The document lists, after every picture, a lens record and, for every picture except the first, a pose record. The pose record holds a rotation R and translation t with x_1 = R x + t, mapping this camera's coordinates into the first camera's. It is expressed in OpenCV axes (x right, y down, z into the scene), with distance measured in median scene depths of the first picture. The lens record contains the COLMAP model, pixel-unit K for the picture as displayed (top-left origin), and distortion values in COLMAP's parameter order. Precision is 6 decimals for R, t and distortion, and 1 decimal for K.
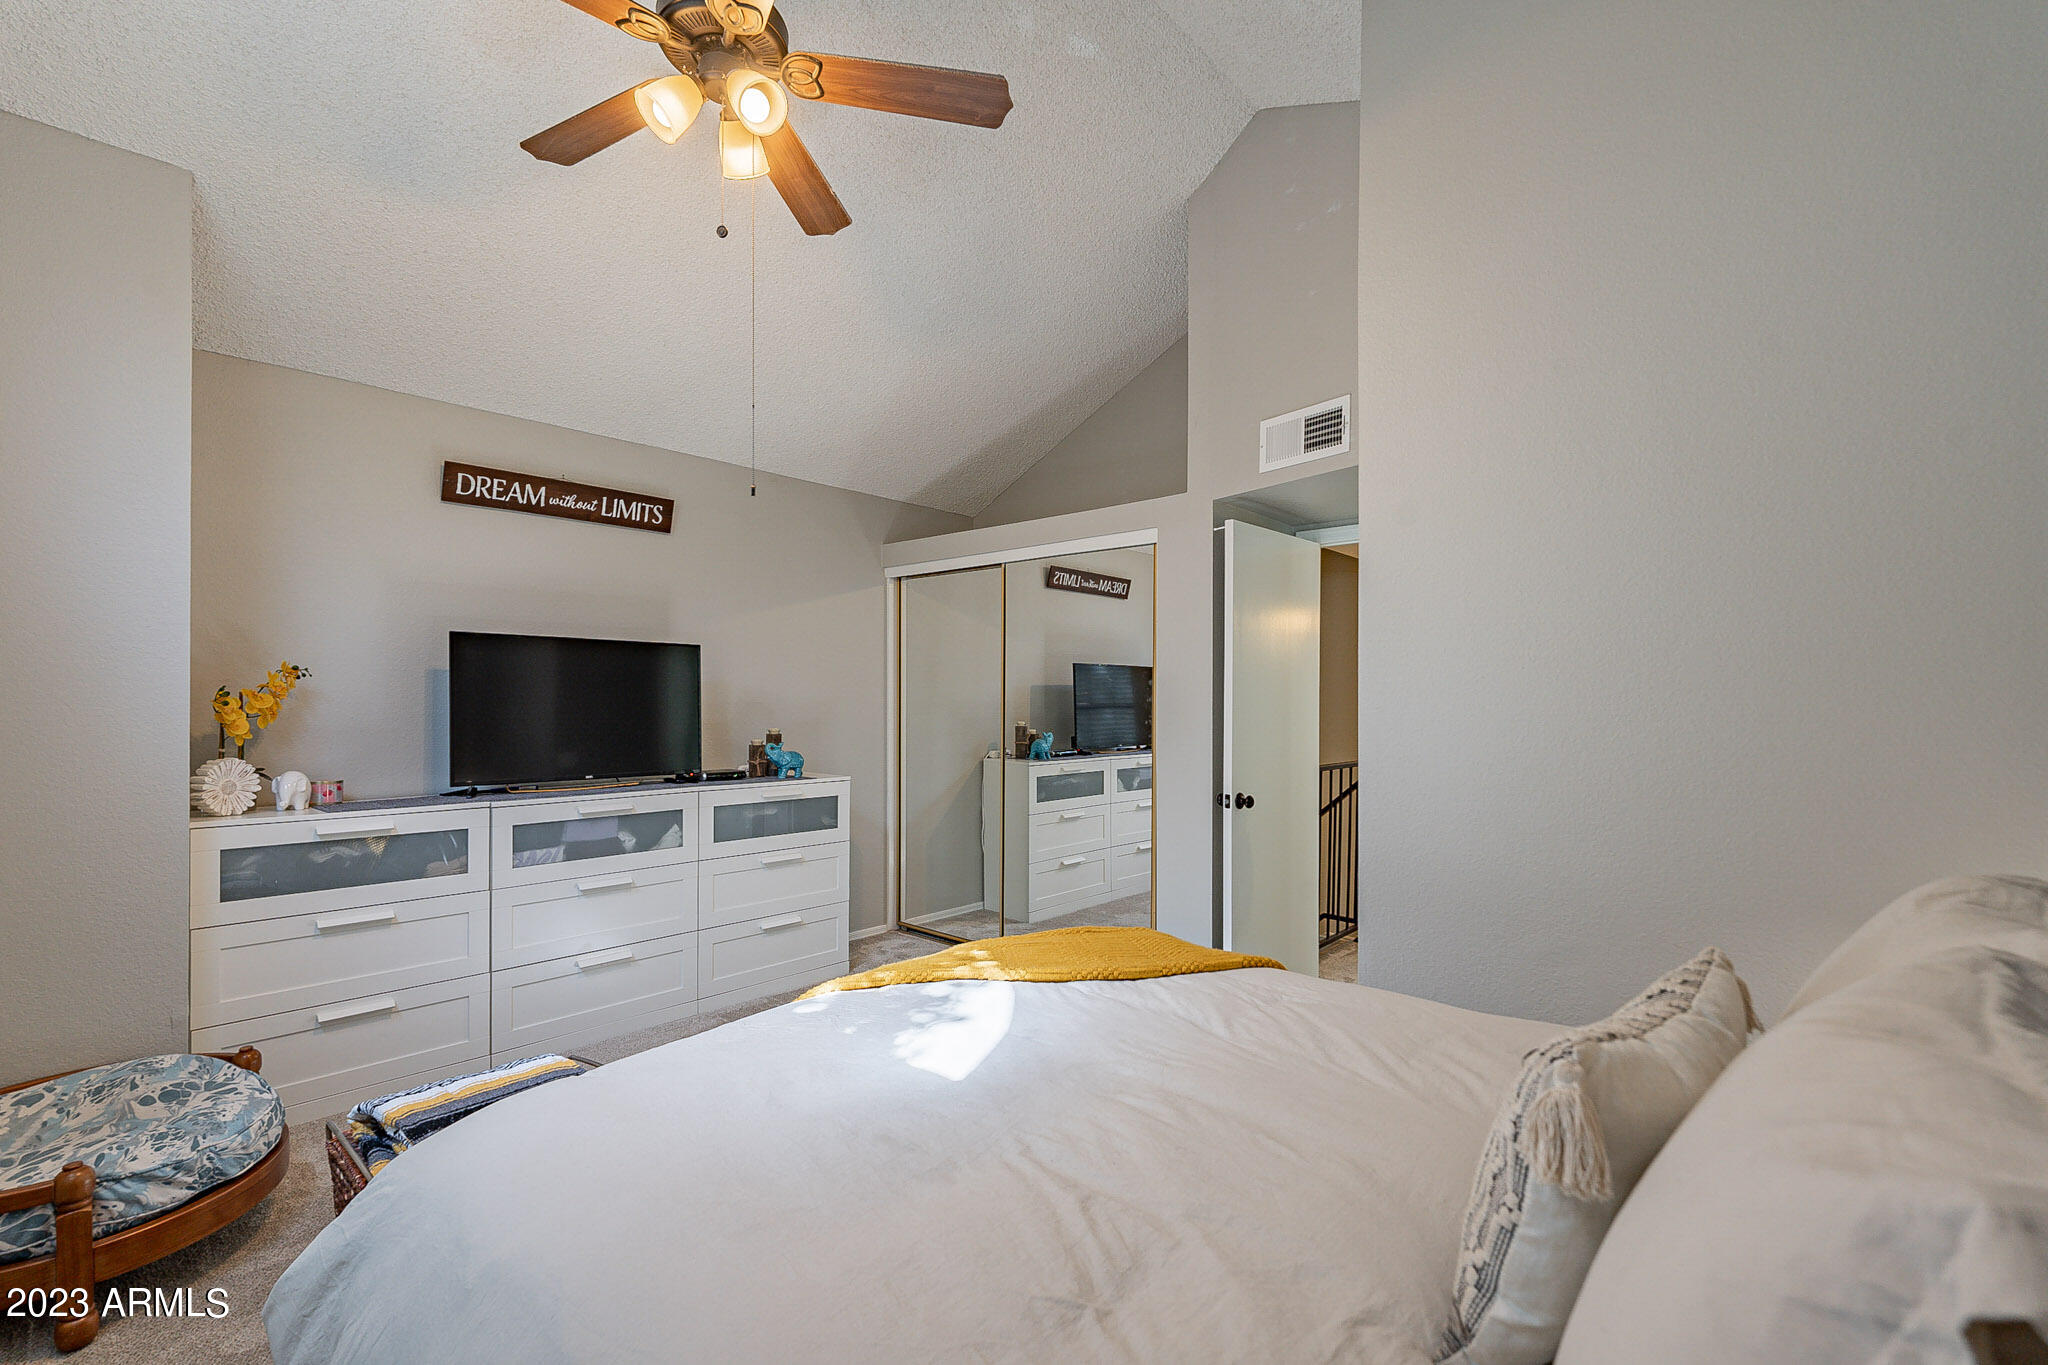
lens RADIAL K [[914.4, 0, 1023.1], [0, 914.4, 695.6], [0, 0, 1]] dist [0.001164, 0.000182]
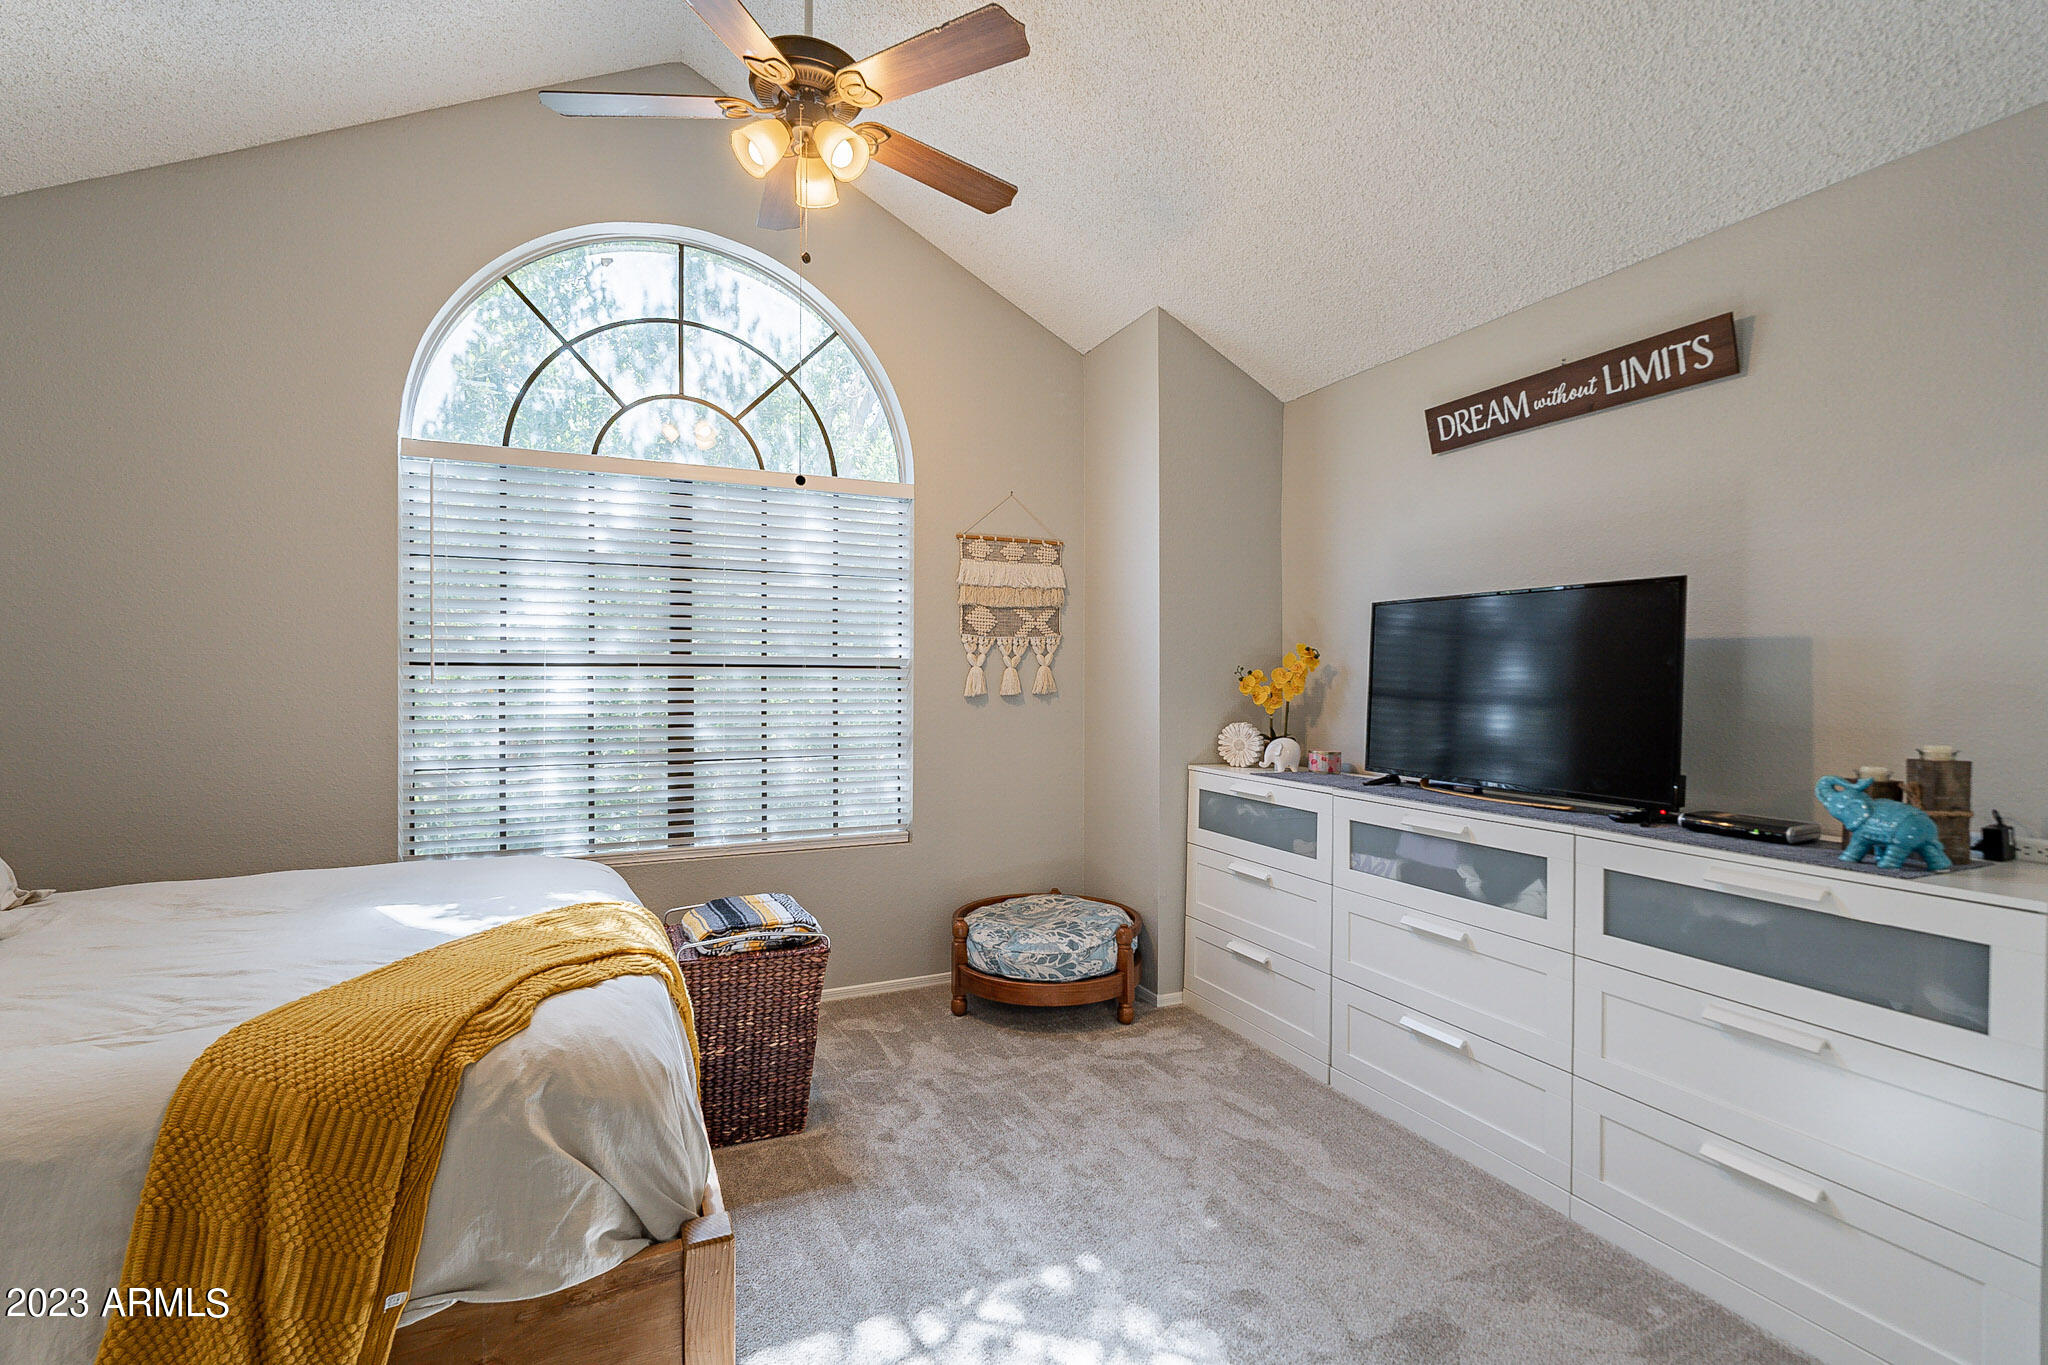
lens RADIAL K [[913.8, 0, 1006.1], [0, 913.8, 673.9], [0, 0, 1]] dist [-0.002608, 0.000232]
pose [[-0.412089, -0.009189, -0.911097, 0.340584], [-0.003865, 0.999958, -0.008337, 0.010142], [0.911135, 0.000086, -0.412107, 0.969644]]
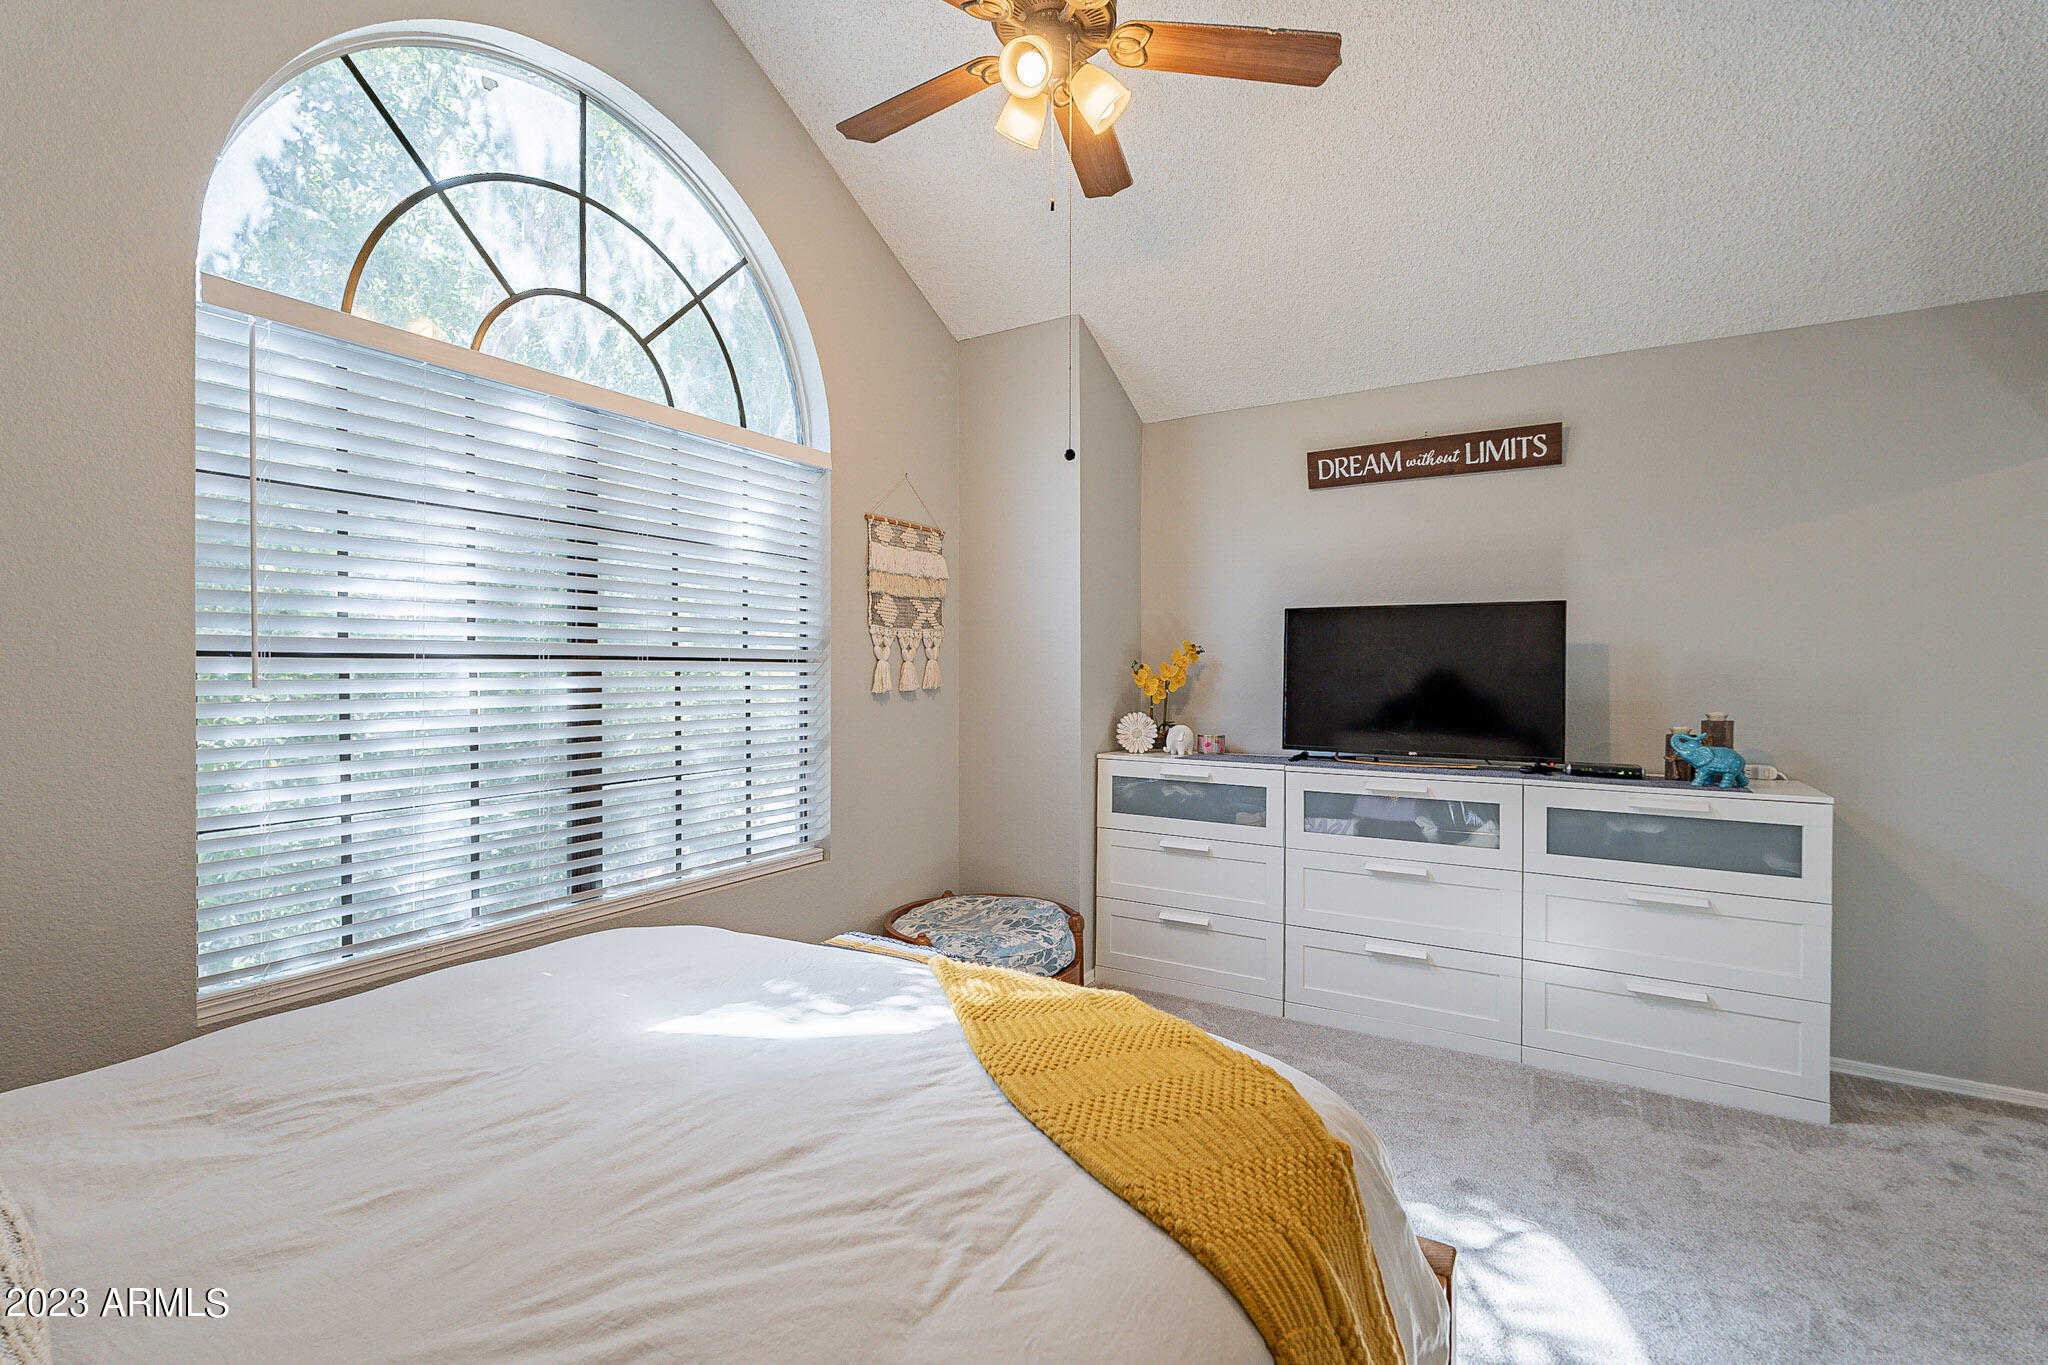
lens RADIAL K [[918.7, 0, 1022.3], [0, 918.7, 665.1], [0, 0, 1]] dist [-0.000827, 0.000067]
pose [[0.180695, -0.009754, -0.983491, 0.378731], [0.002184, 0.999952, -0.009516, 0.007623], [0.983537, -0.000428, 0.180708, 0.452974]]
